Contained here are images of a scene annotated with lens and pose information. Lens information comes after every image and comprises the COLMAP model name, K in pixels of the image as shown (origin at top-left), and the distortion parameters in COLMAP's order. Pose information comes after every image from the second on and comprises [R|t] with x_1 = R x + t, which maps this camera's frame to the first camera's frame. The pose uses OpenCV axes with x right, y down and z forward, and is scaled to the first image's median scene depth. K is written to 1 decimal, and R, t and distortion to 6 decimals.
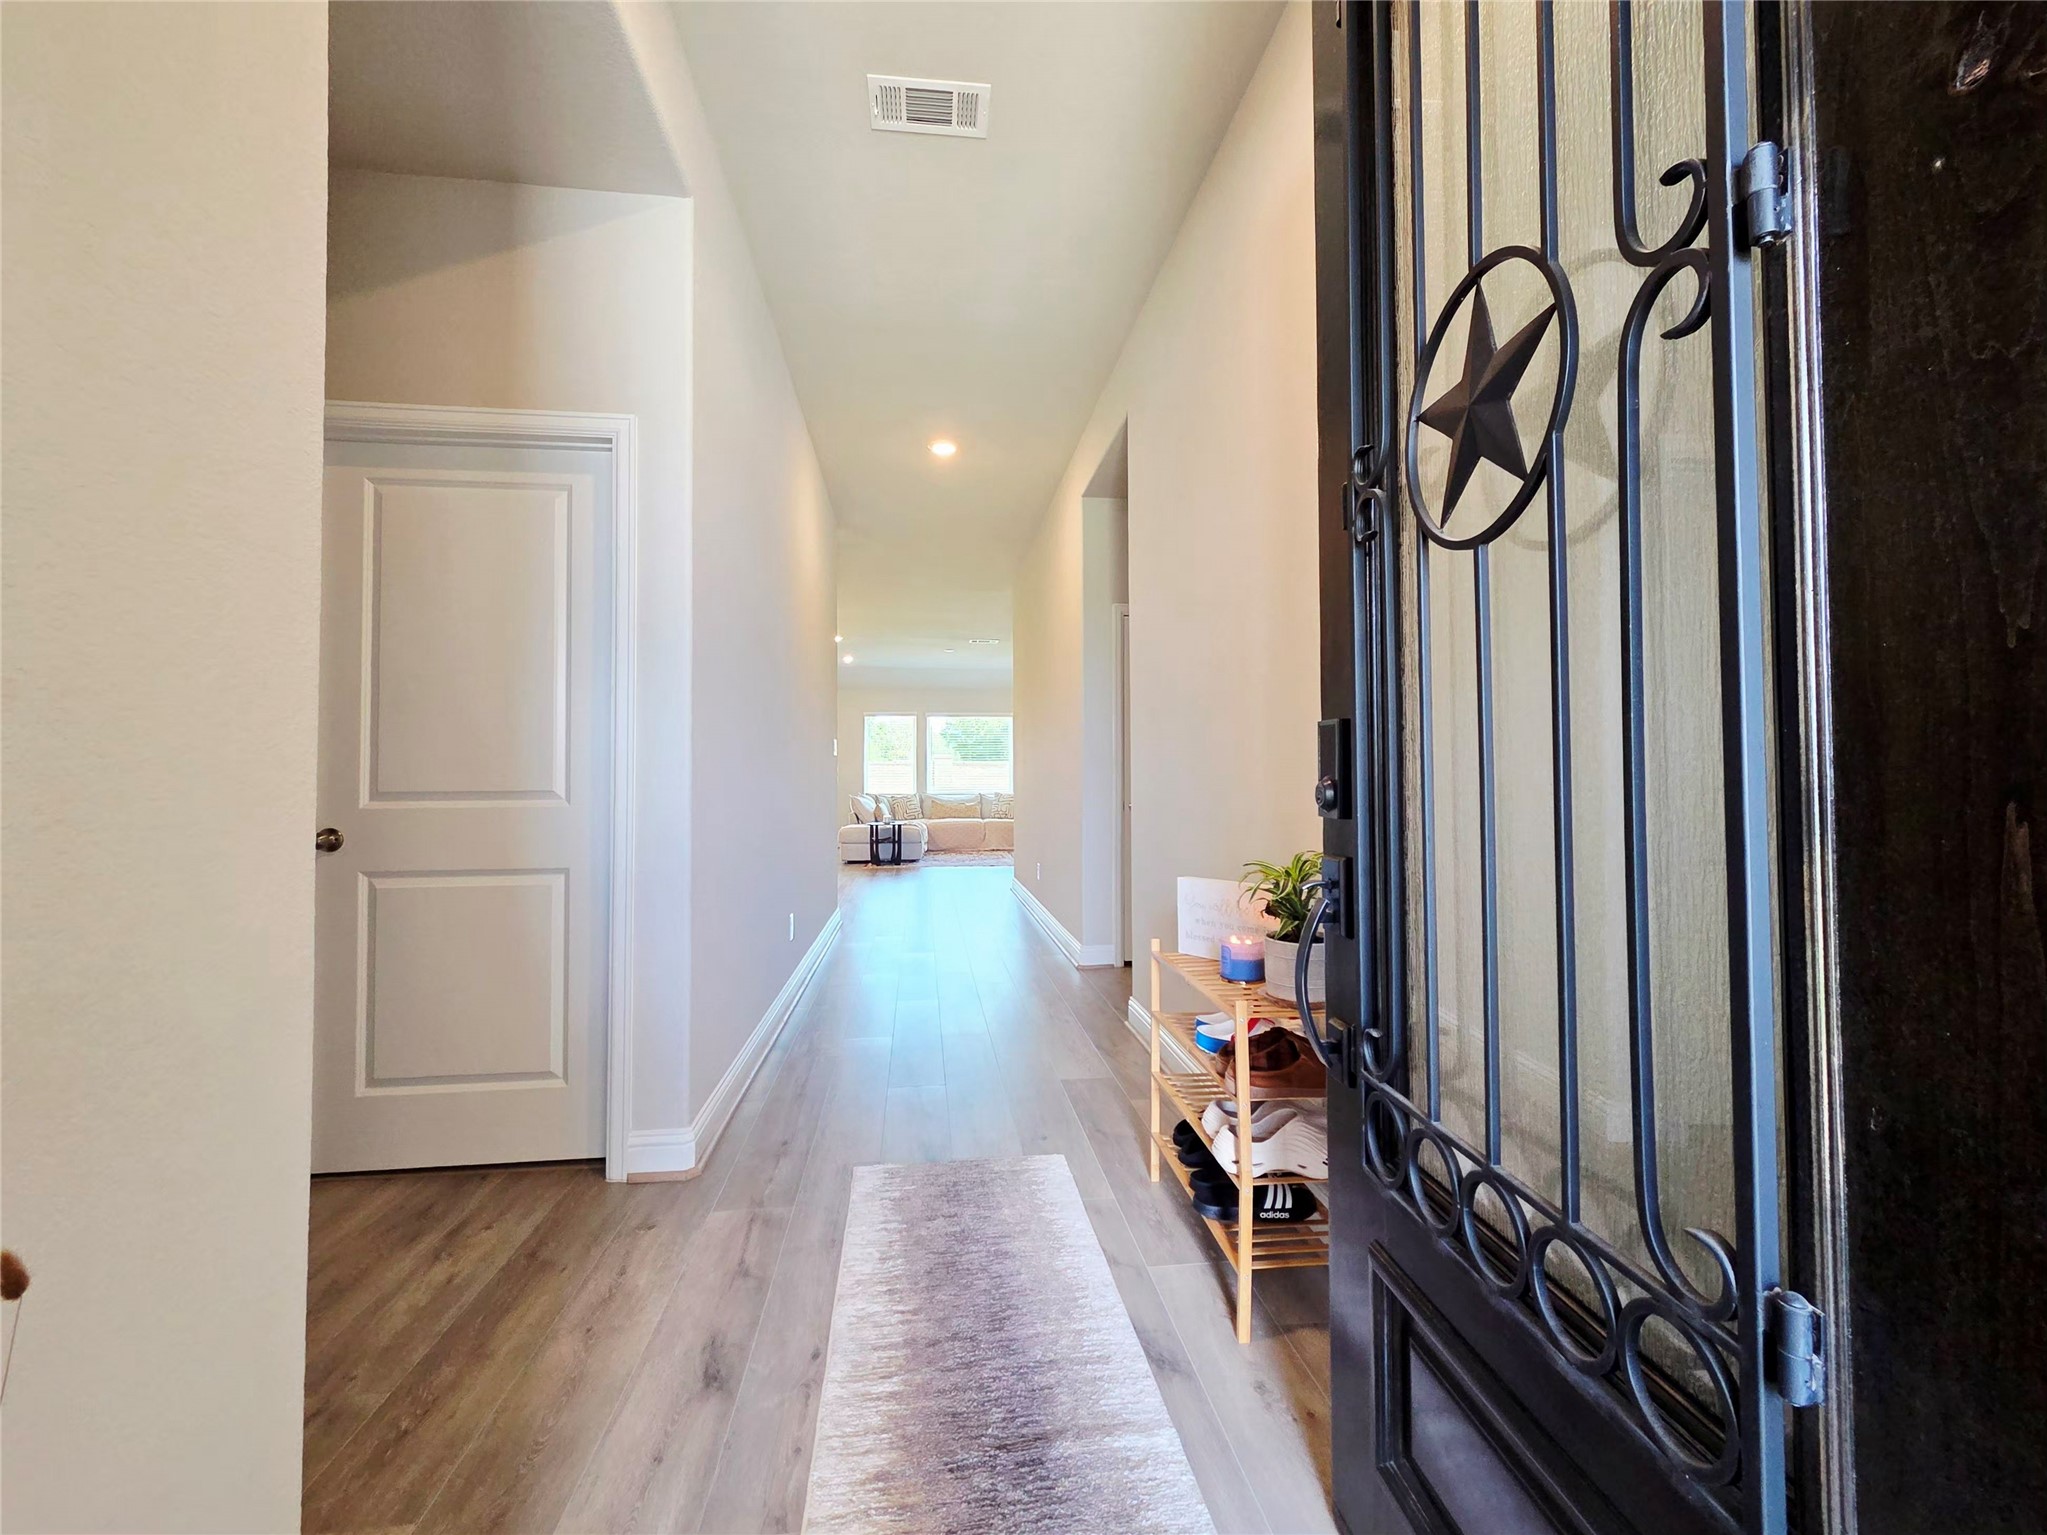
lens RADIAL K [[843.3, 0, 1032.6], [0, 843.3, 770.5], [0, 0, 1]] dist [0.000385, -0.000039]
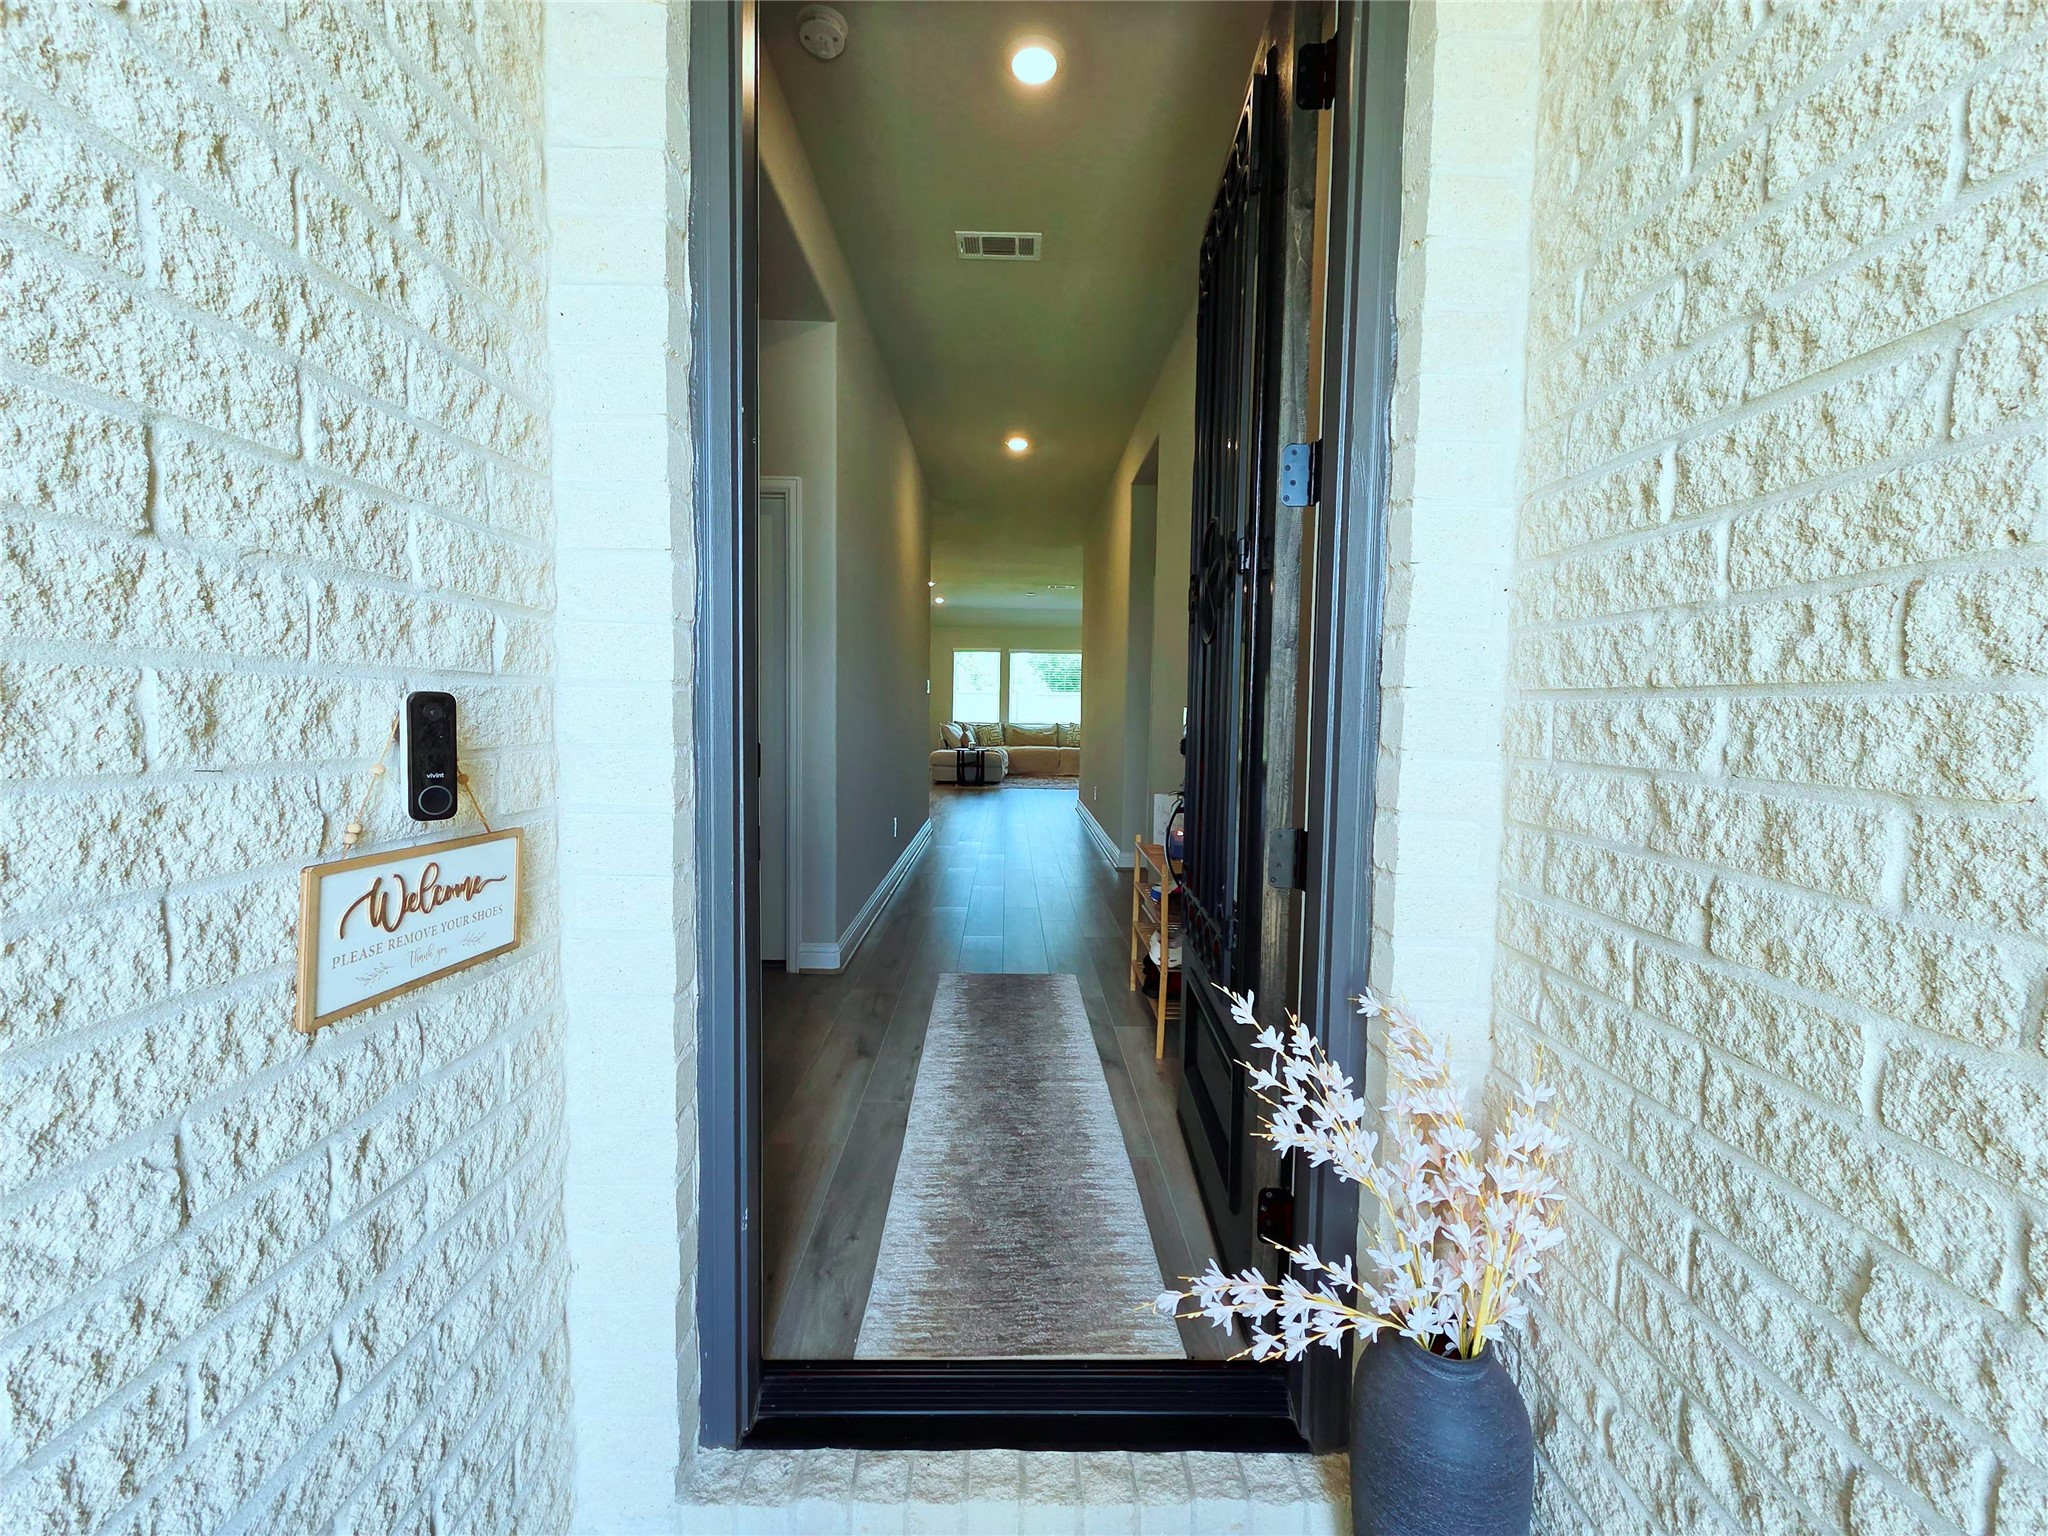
lens RADIAL K [[843.7, 0, 1021.9], [0, 843.7, 767.4], [0, 0, 1]] dist [0.000385, -0.000039]
pose [[0.992897, 0.027326, -0.115793, 0.042475], [-0.017585, 0.996283, 0.084328, -0.015965], [0.117666, -0.081692, 0.989687, -0.190818]]
